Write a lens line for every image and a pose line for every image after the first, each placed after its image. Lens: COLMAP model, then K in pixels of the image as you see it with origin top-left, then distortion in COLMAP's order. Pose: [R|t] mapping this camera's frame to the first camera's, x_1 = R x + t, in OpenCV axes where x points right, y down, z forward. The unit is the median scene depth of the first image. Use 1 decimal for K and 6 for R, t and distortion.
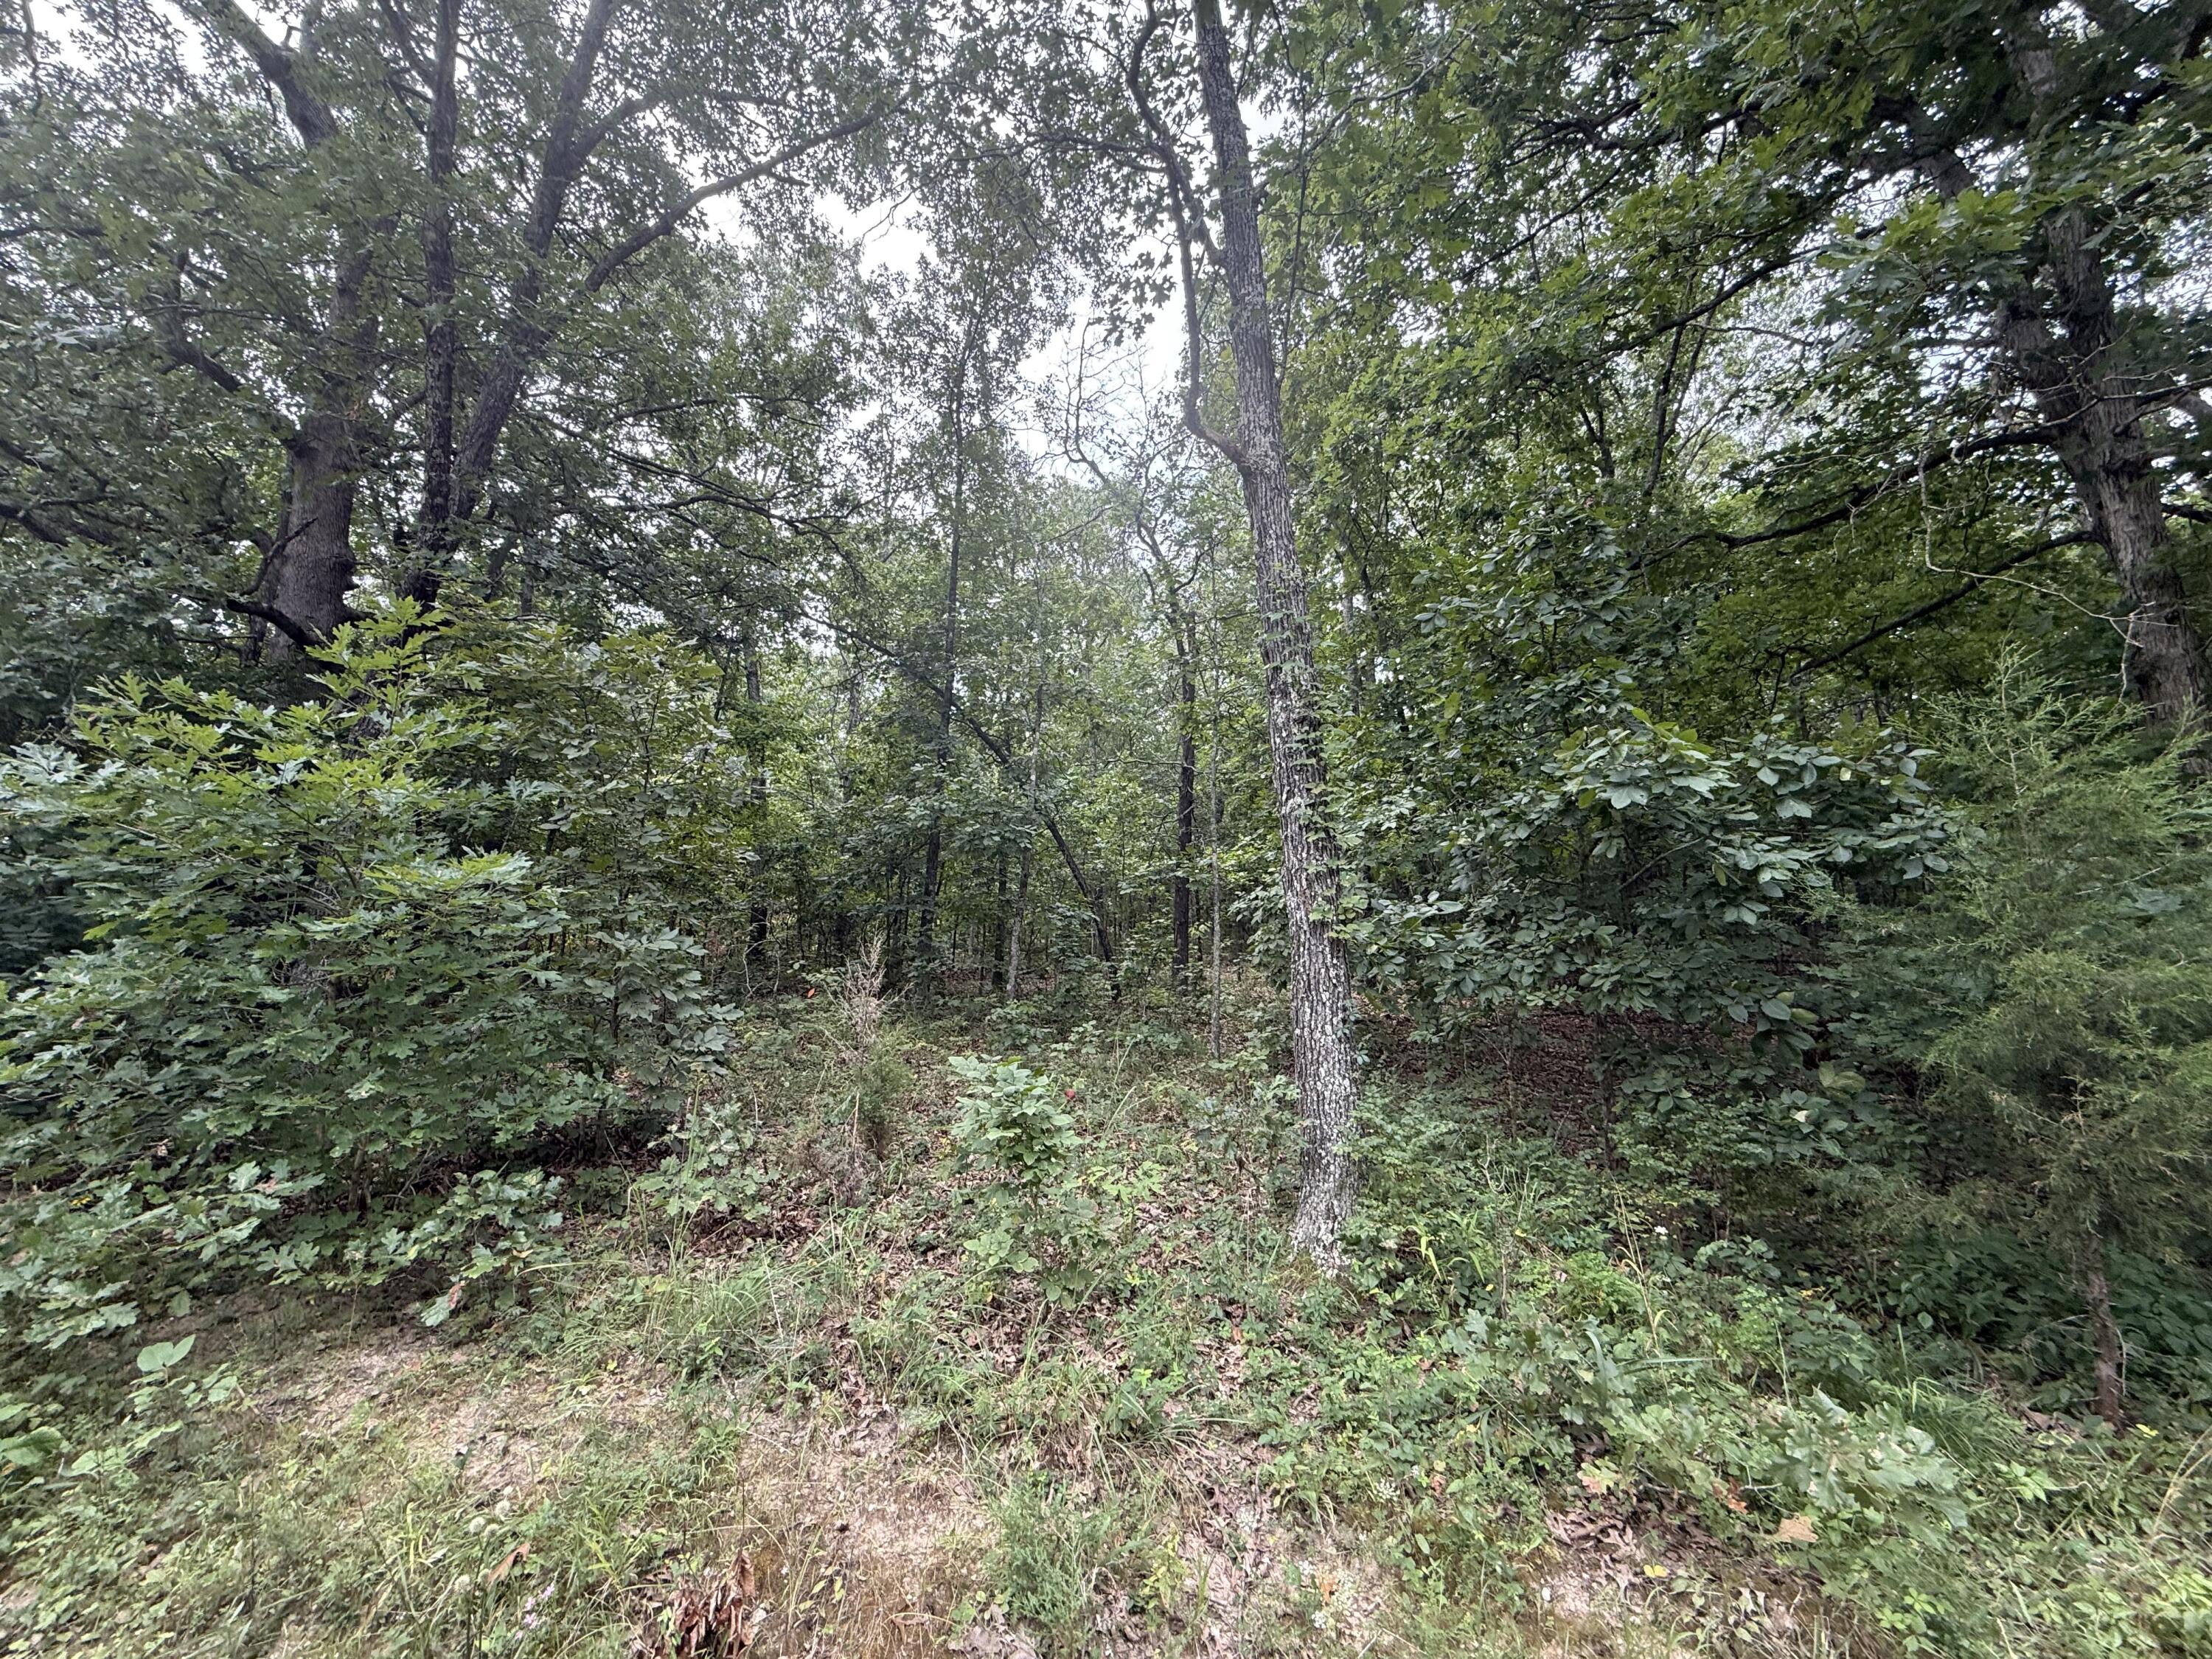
lens RADIAL K [[881.4, 0, 1092.9], [0, 881.4, 827.4], [0, 0, 1]] dist [0.001879, -0.000476]
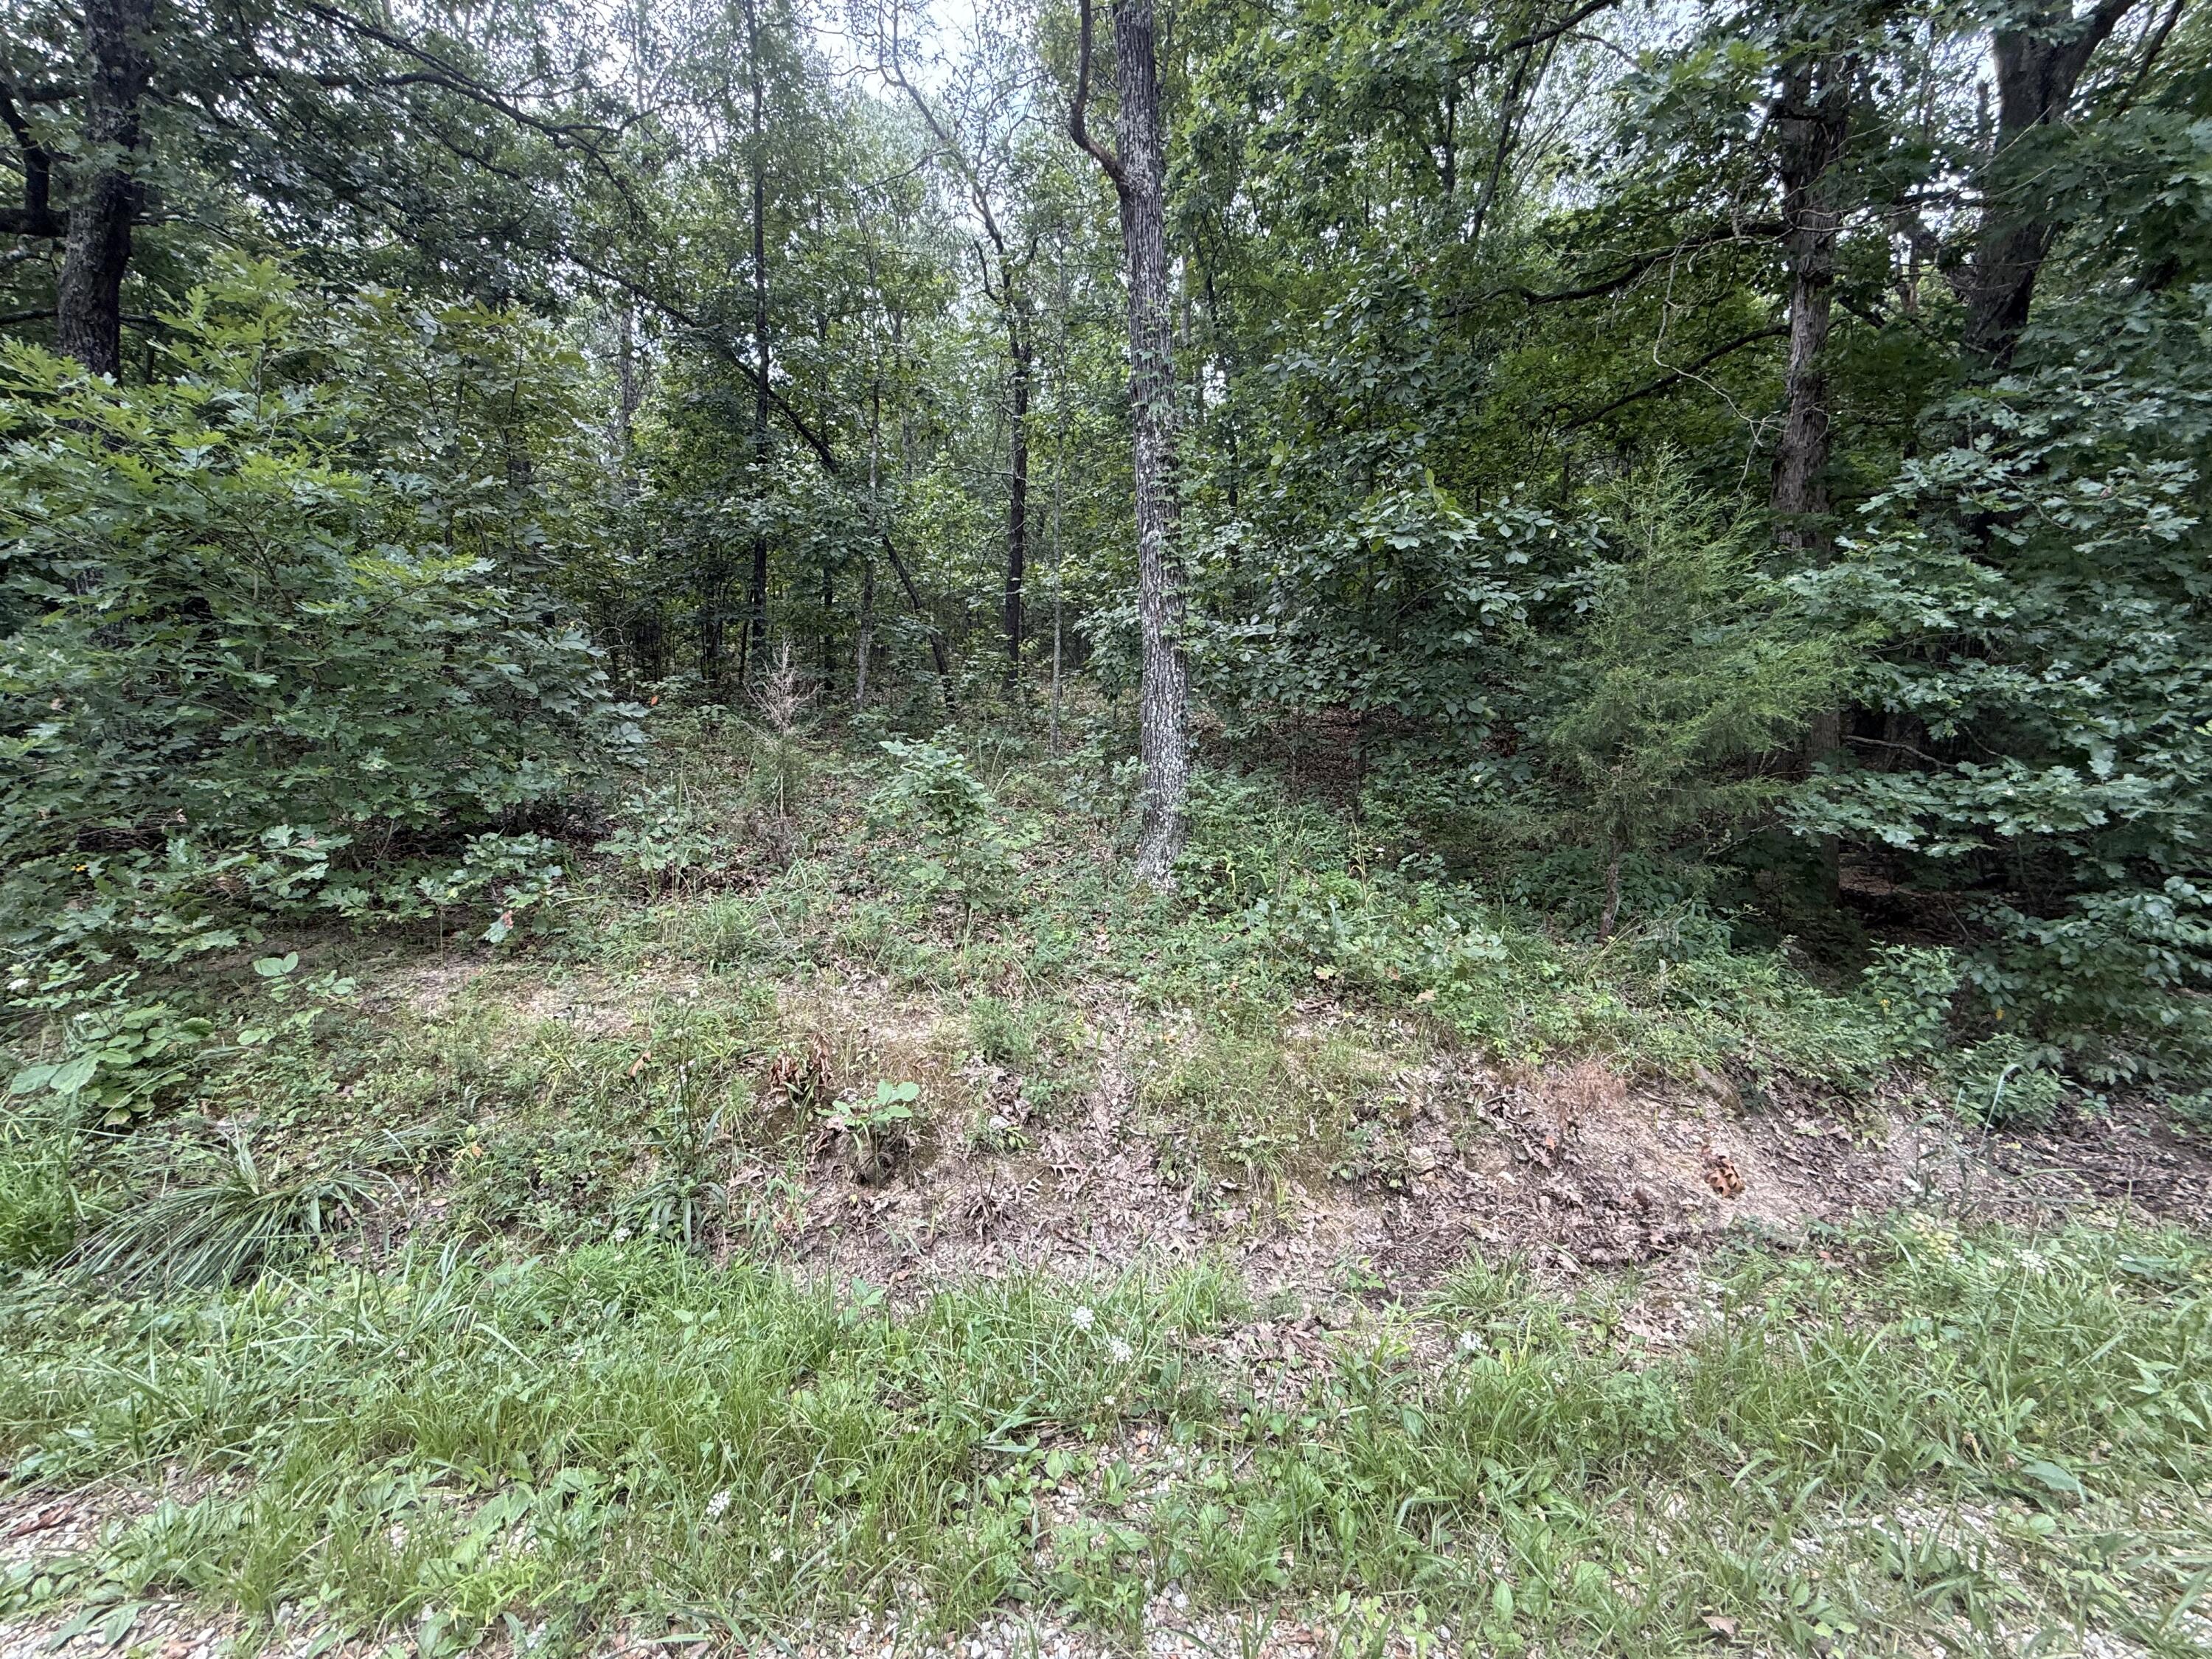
lens RADIAL K [[881.4, 0, 1101.3], [0, 881.4, 828.6], [0, 0, 1]] dist [0.001879, -0.000476]
pose [[0.975174, -0.024496, 0.220079, -0.116003], [-0.045413, 0.950614, 0.307035, -0.013677], [-0.216732, -0.309407, 0.925902, -0.213721]]
